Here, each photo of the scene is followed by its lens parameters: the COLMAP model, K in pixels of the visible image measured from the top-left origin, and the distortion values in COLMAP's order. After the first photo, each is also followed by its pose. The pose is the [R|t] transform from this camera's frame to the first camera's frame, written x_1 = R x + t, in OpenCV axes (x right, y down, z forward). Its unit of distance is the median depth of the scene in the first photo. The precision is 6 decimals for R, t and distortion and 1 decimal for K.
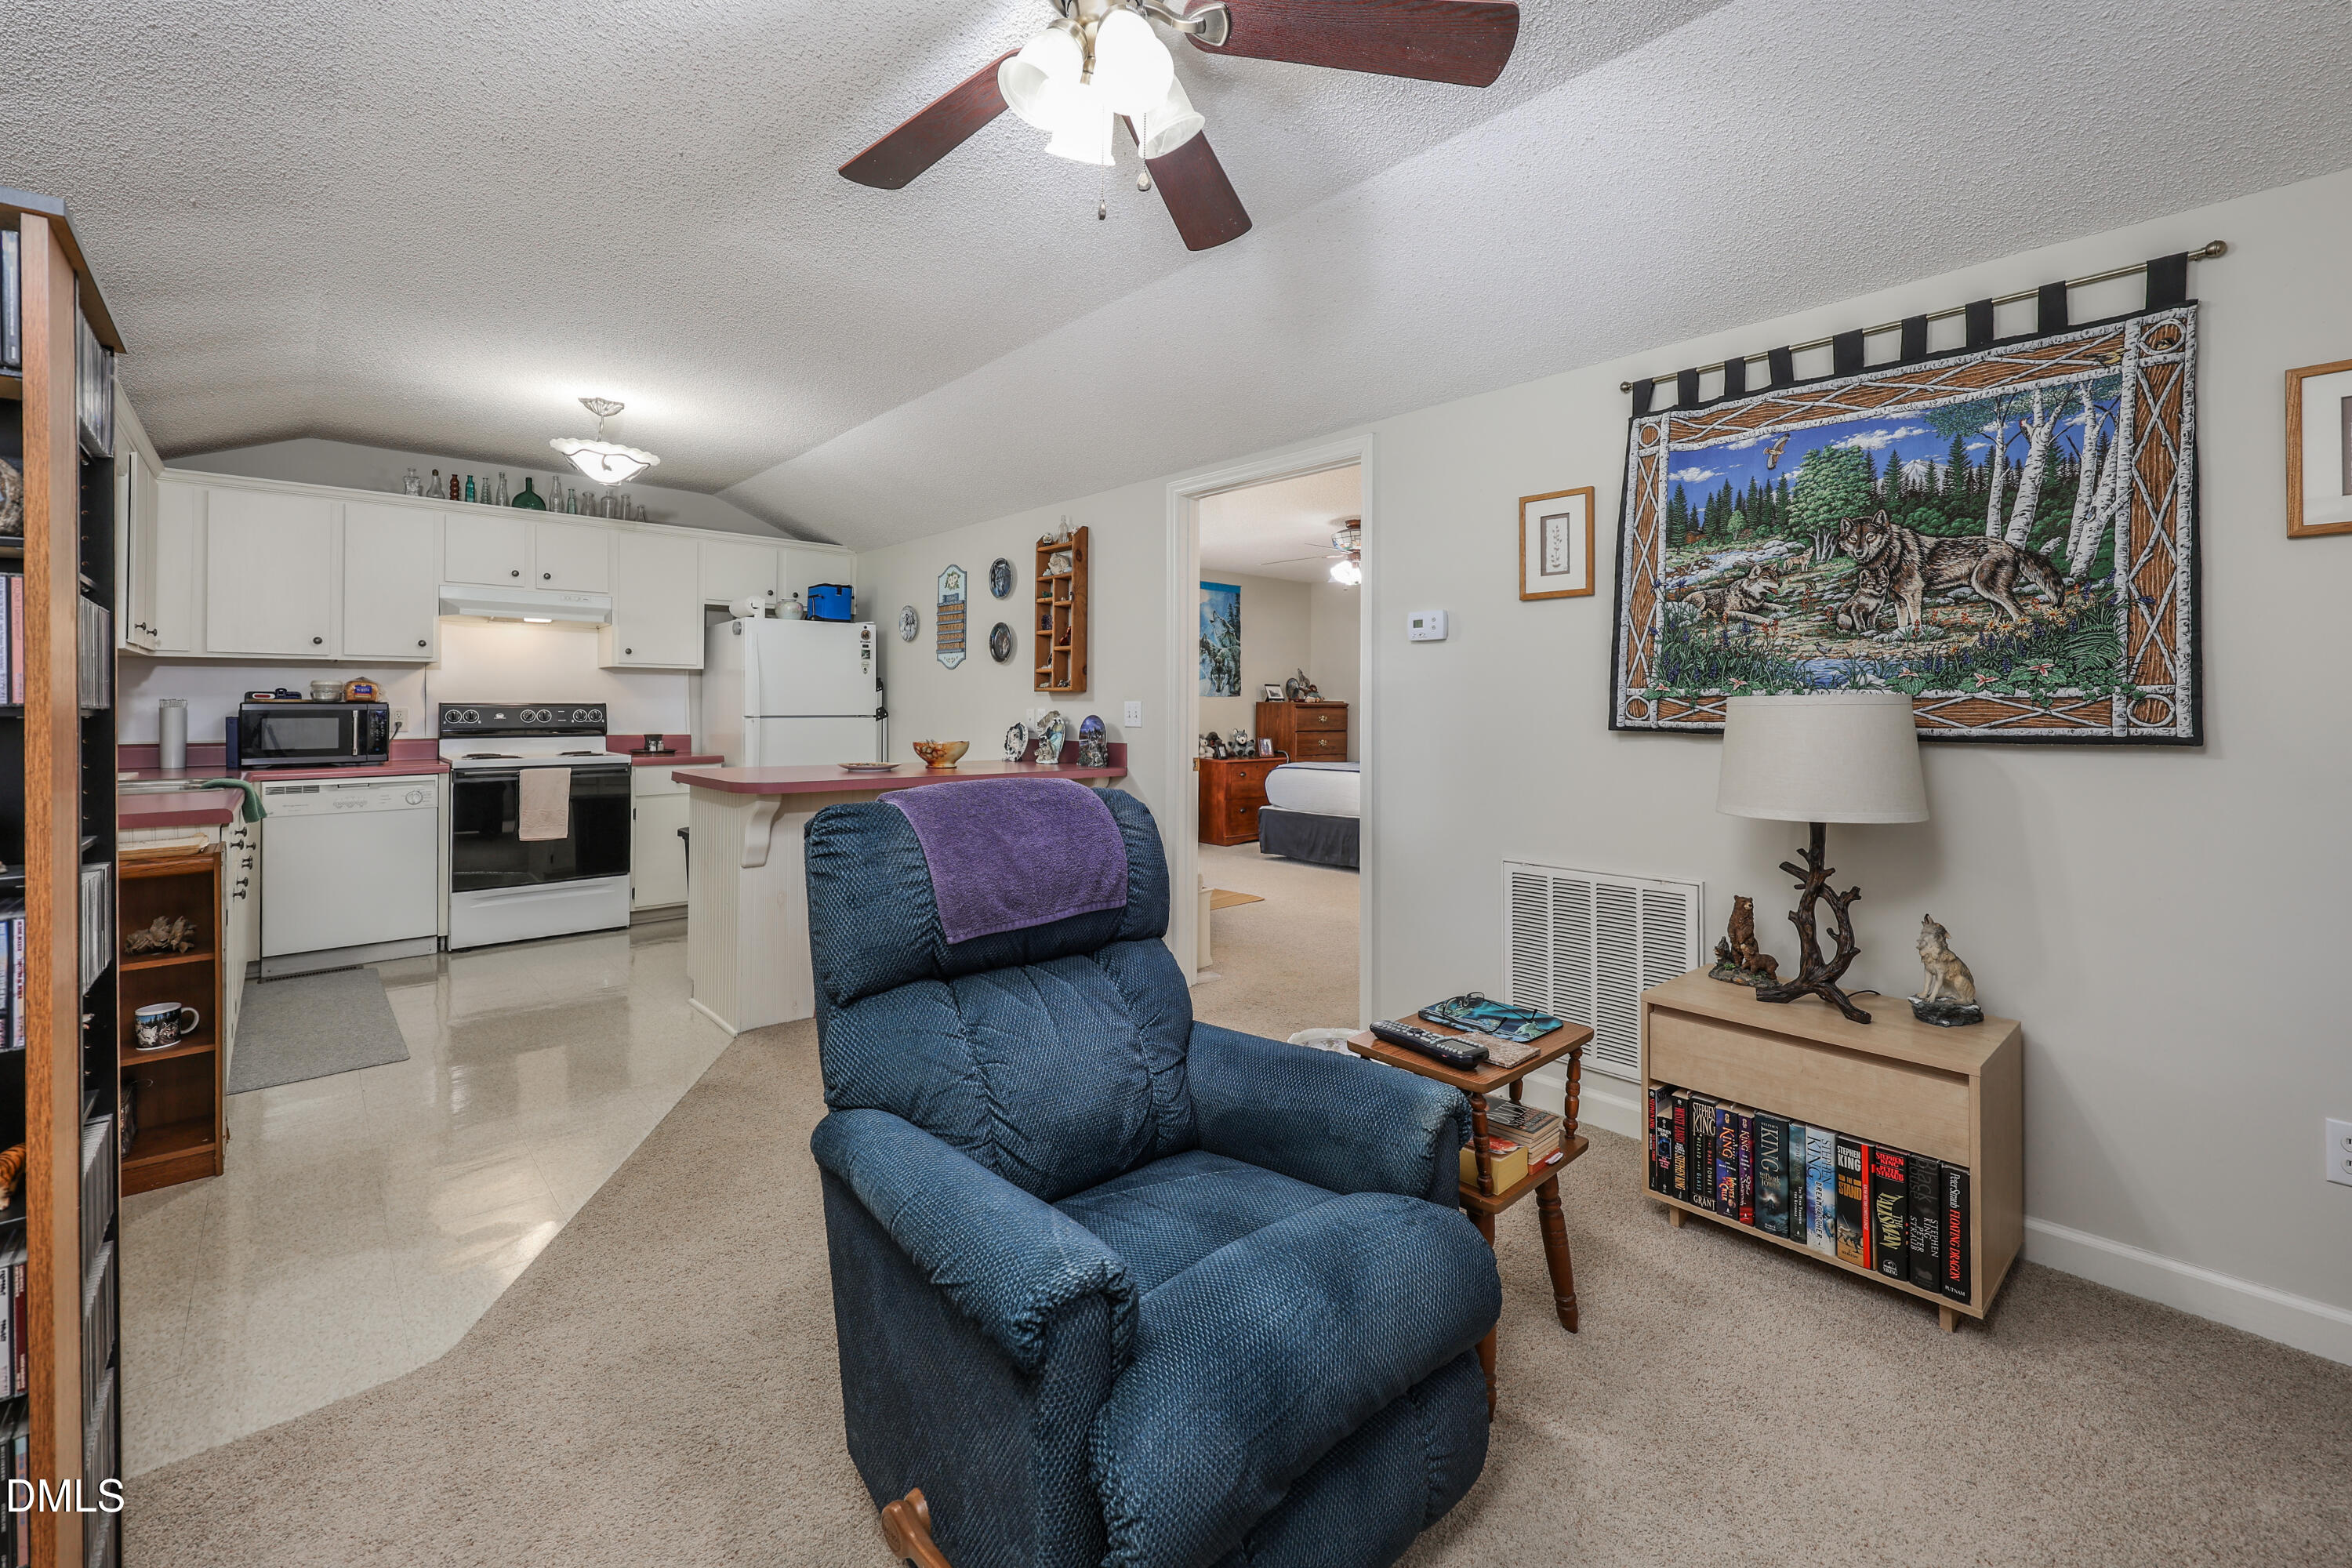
lens RADIAL K [[954.5, 0, 1160.8], [0, 954.5, 711.7], [0, 0, 1]] dist [-0.001291, -0.000062]
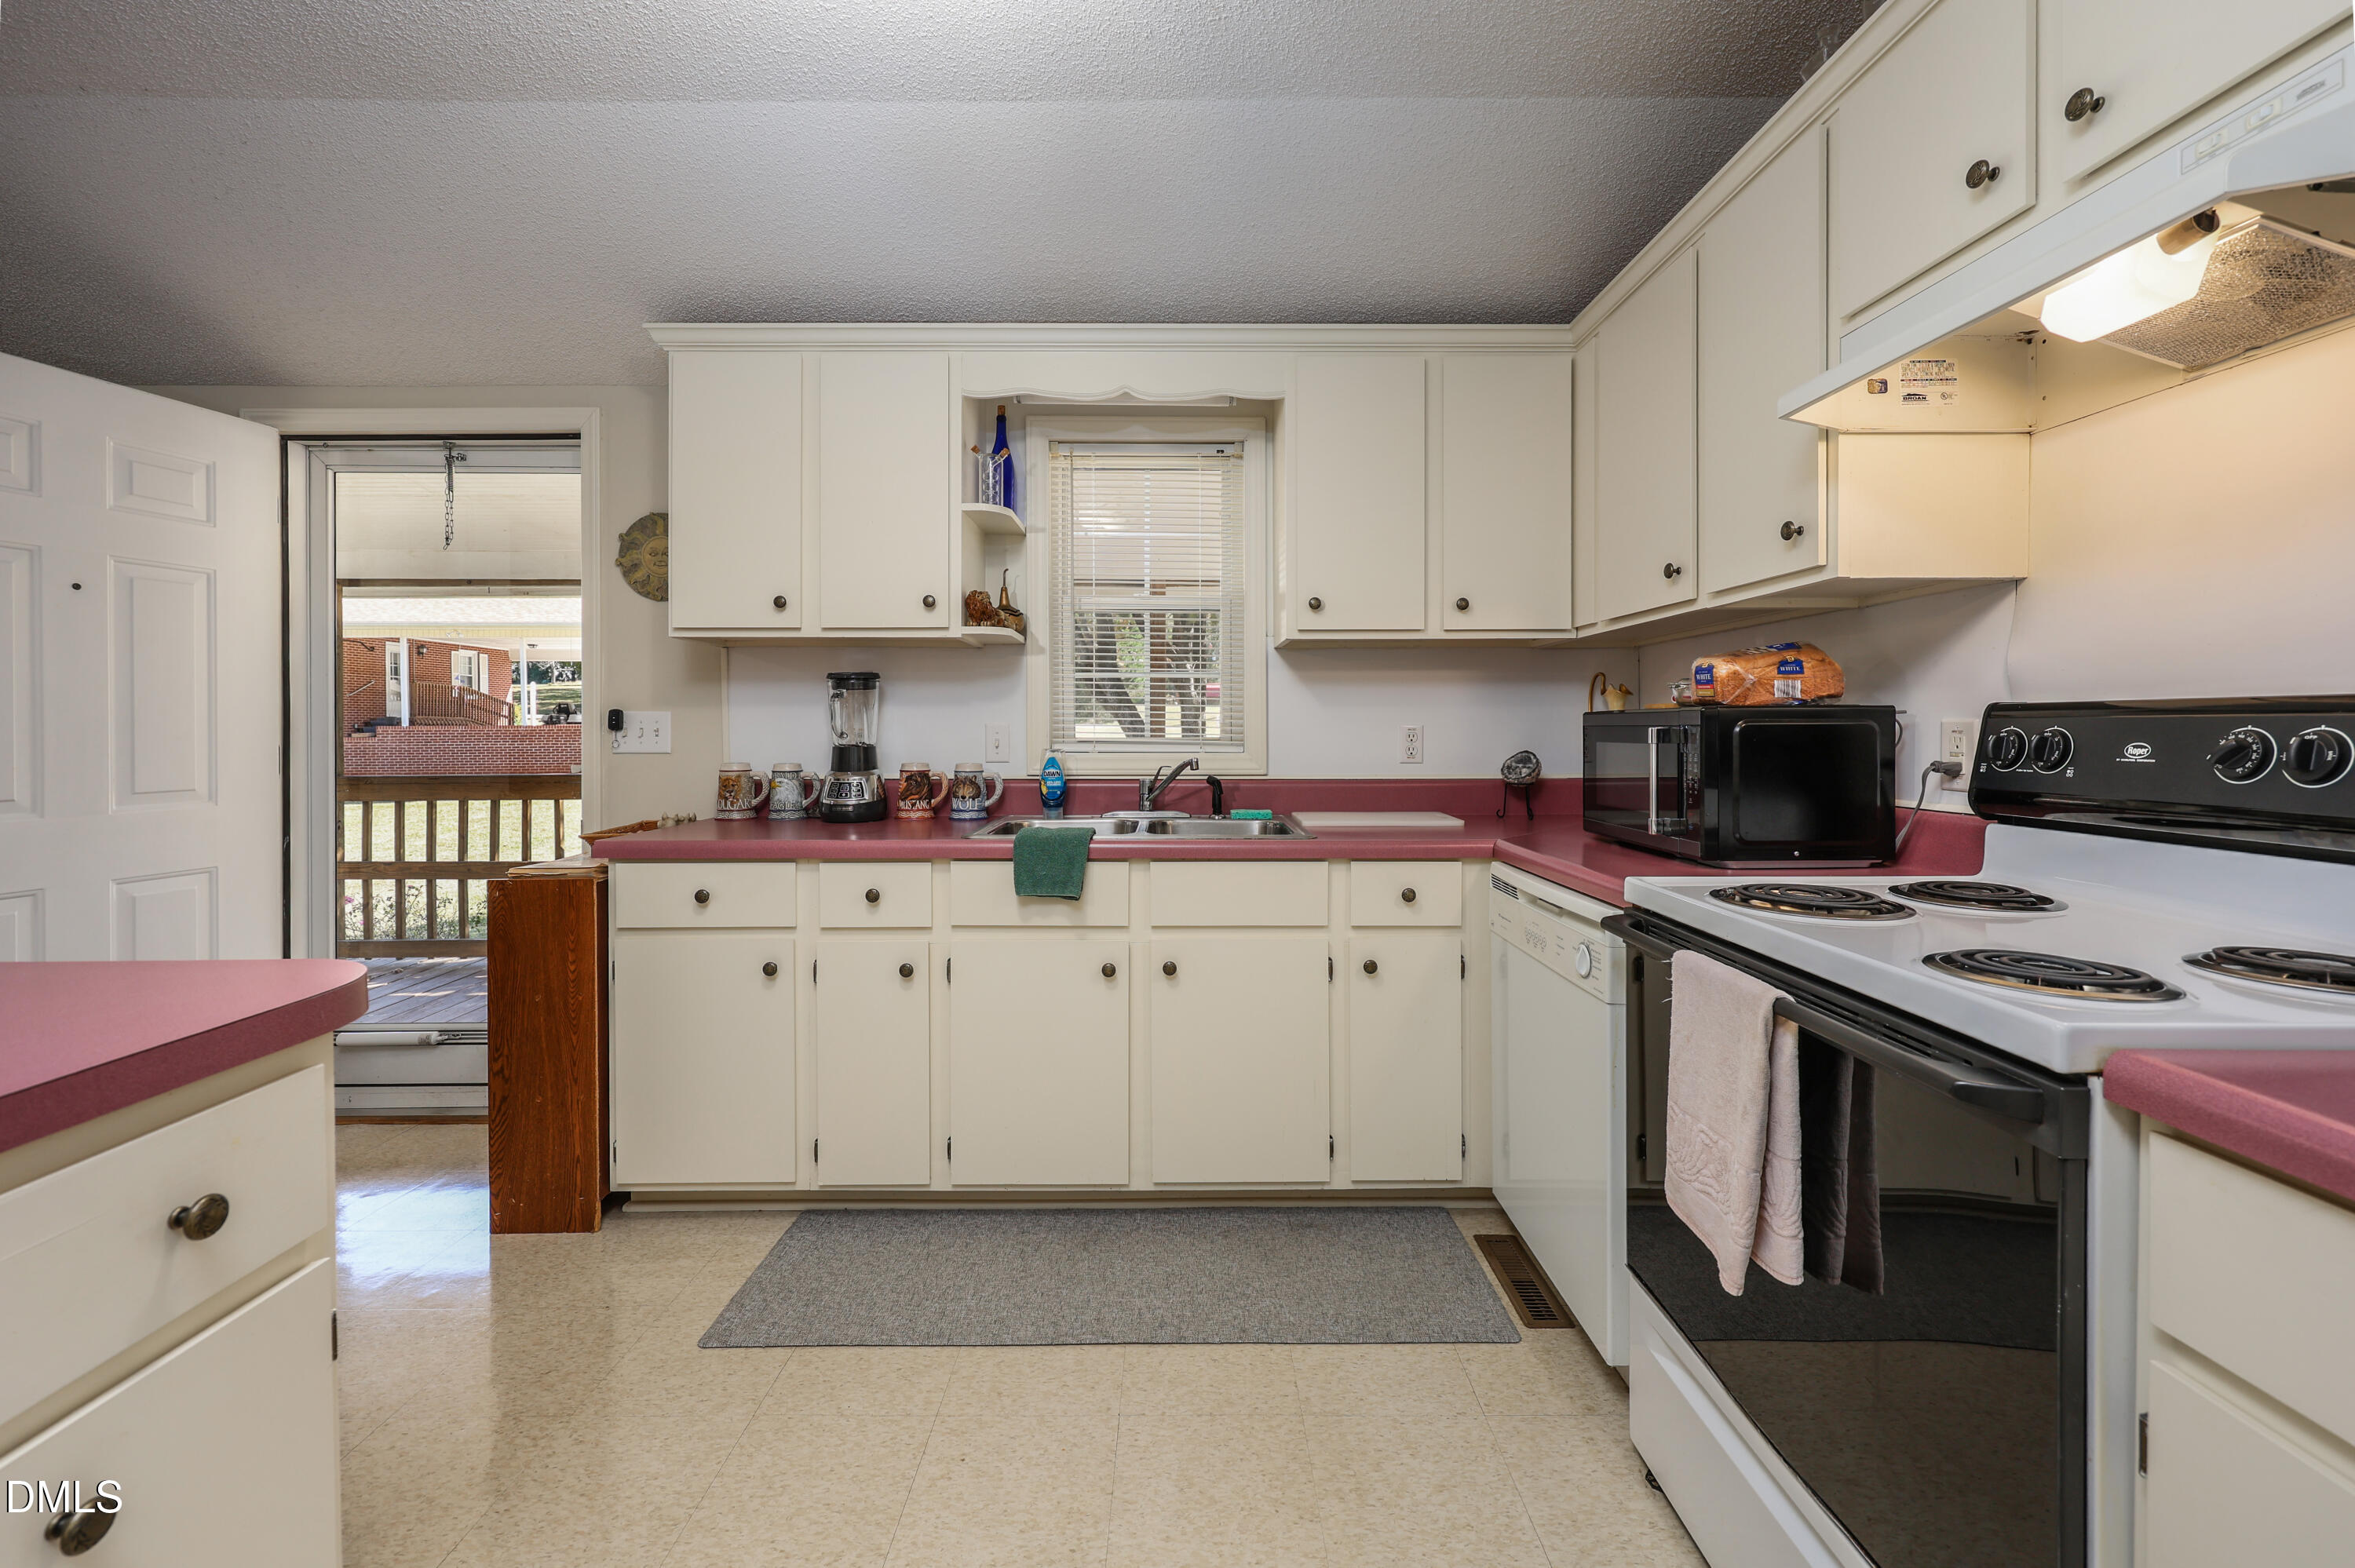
lens RADIAL K [[955.6, 0, 1162.3], [0, 955.6, 711.6], [0, 0, 1]] dist [-0.001291, -0.000062]
pose [[-0.673554, -0.005030, -0.739121, -0.353881], [-0.002698, 0.999987, -0.004347, -0.004433], [0.739133, -0.000934, -0.673559, 1.026369]]
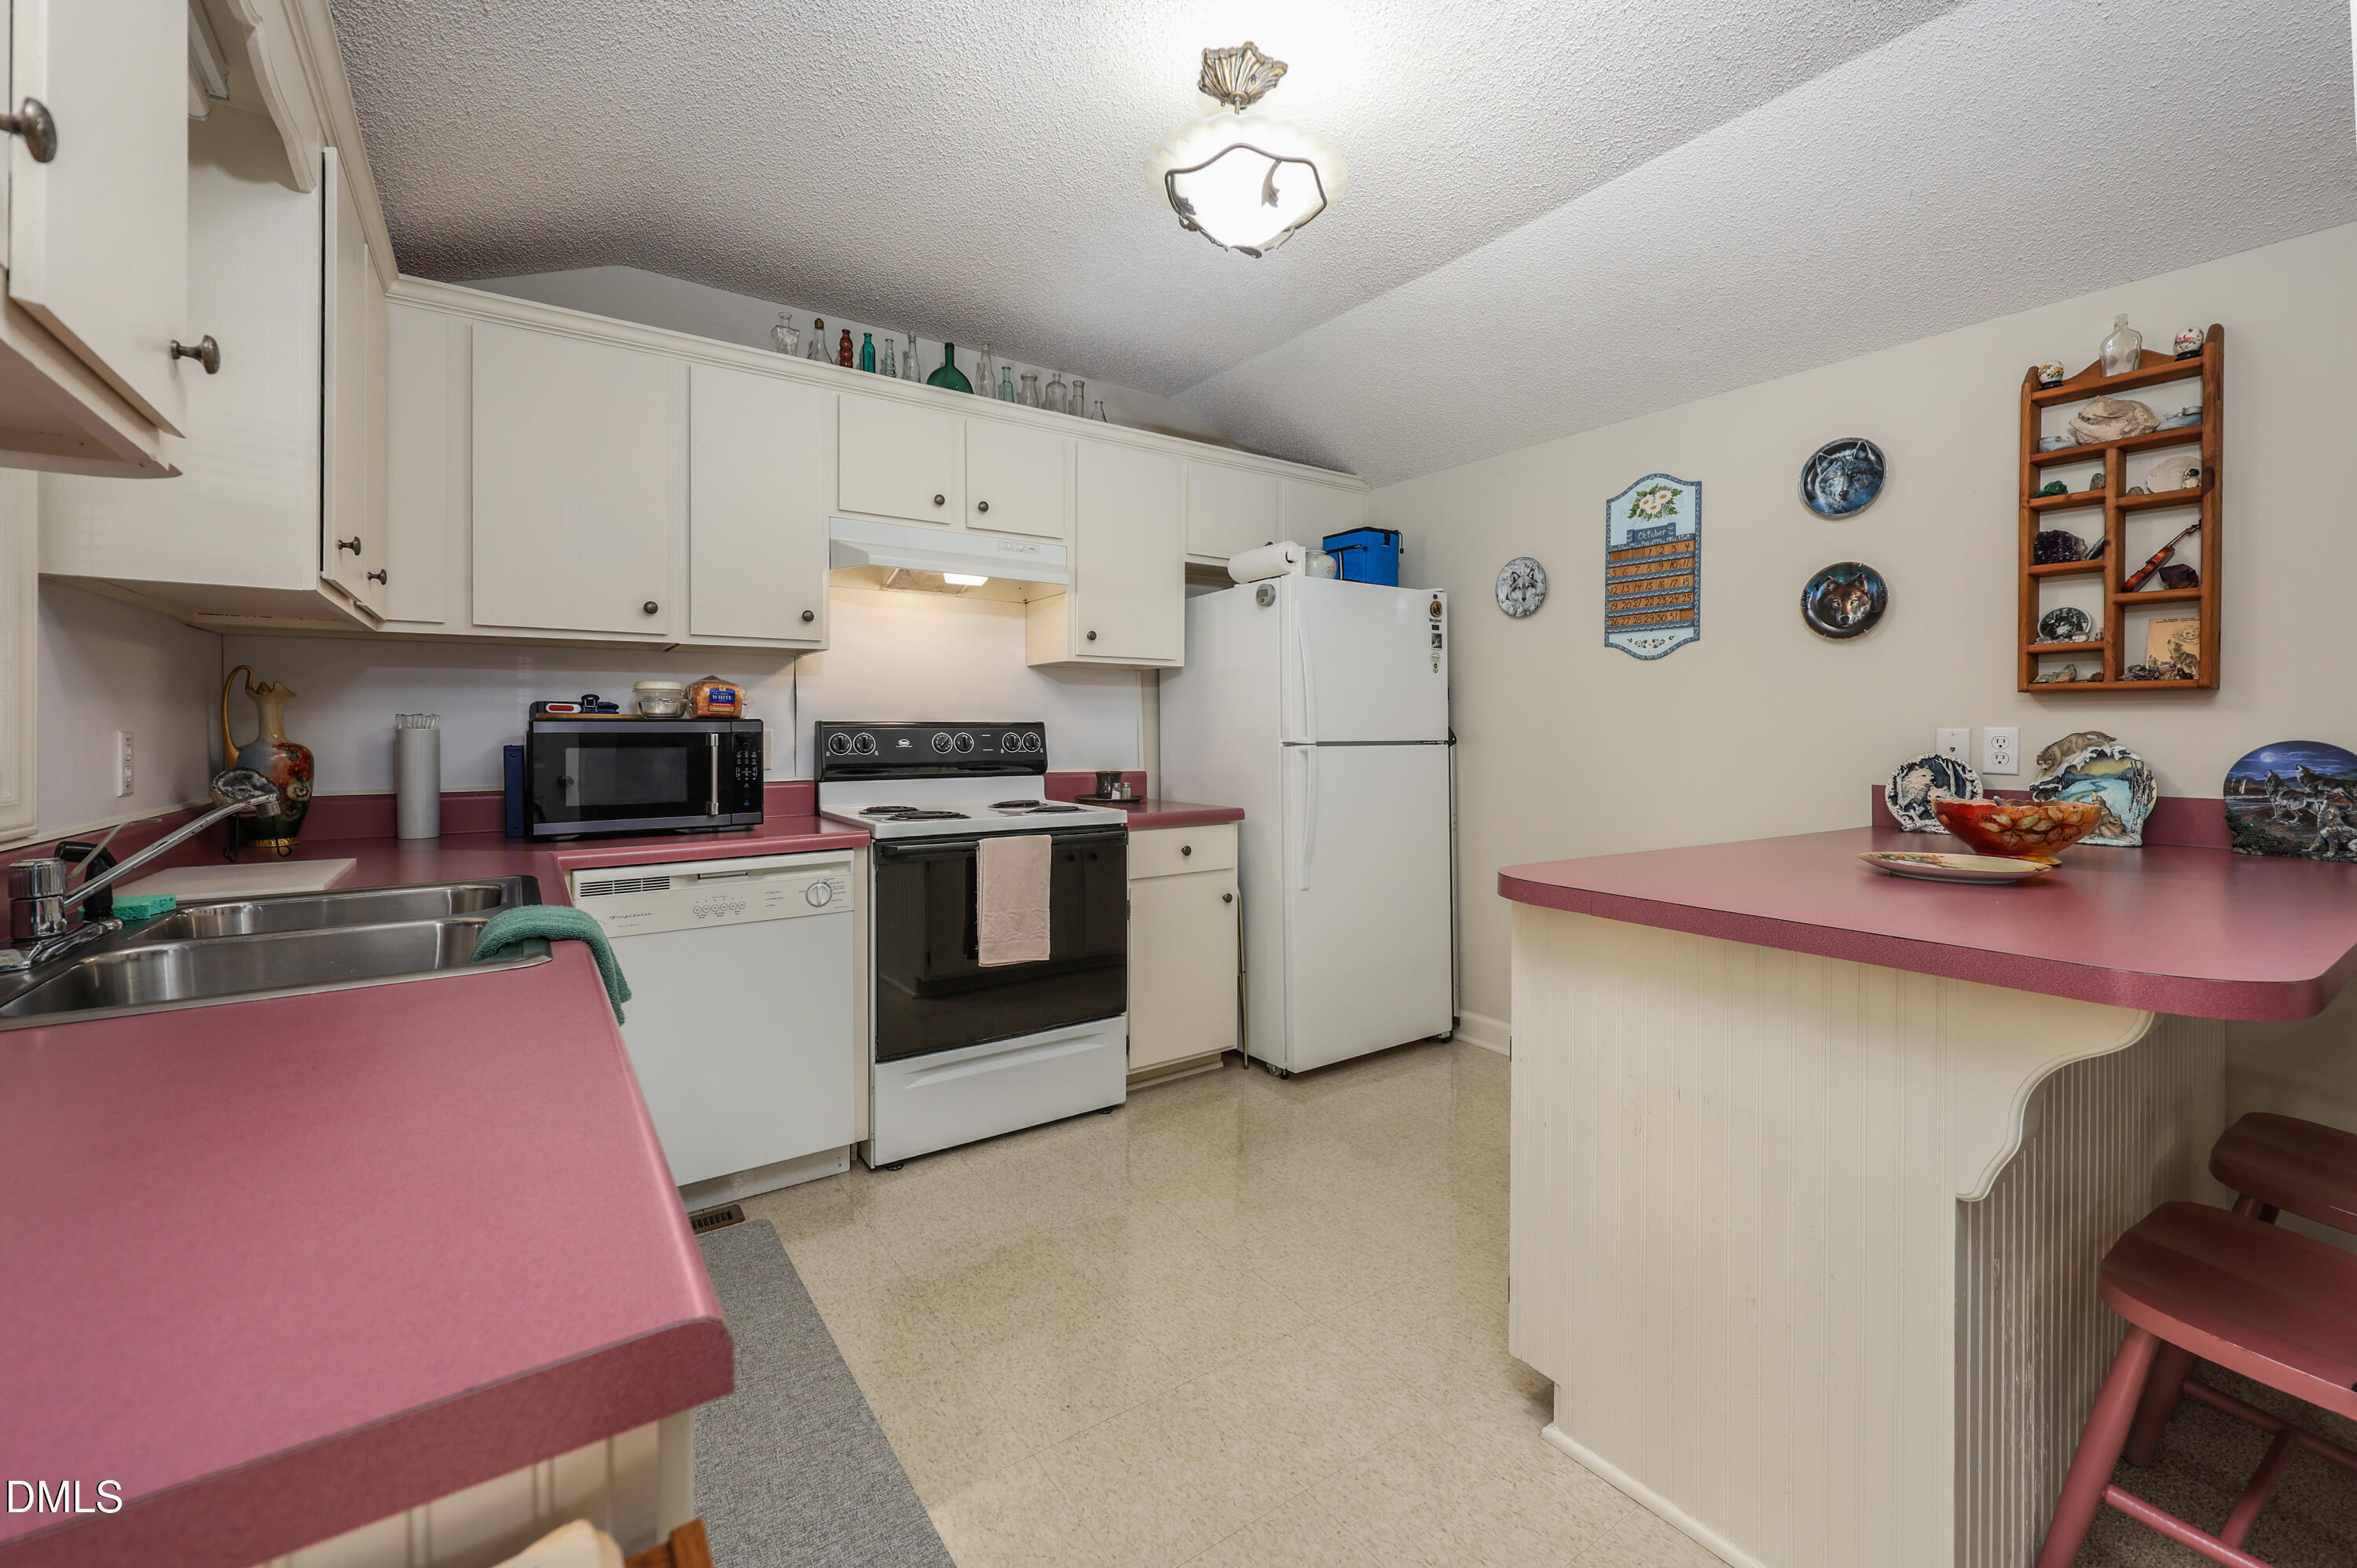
lens RADIAL K [[967.0, 0, 1205.4], [0, 967.0, 750.8], [0, 0, 1]] dist [0.002118, 0.000135]
pose [[0.993632, -0.000258, -0.112678, -0.454724], [0.002049, 0.999873, 0.015780, 0.000142], [0.112660, -0.015910, 0.993506, 0.432877]]
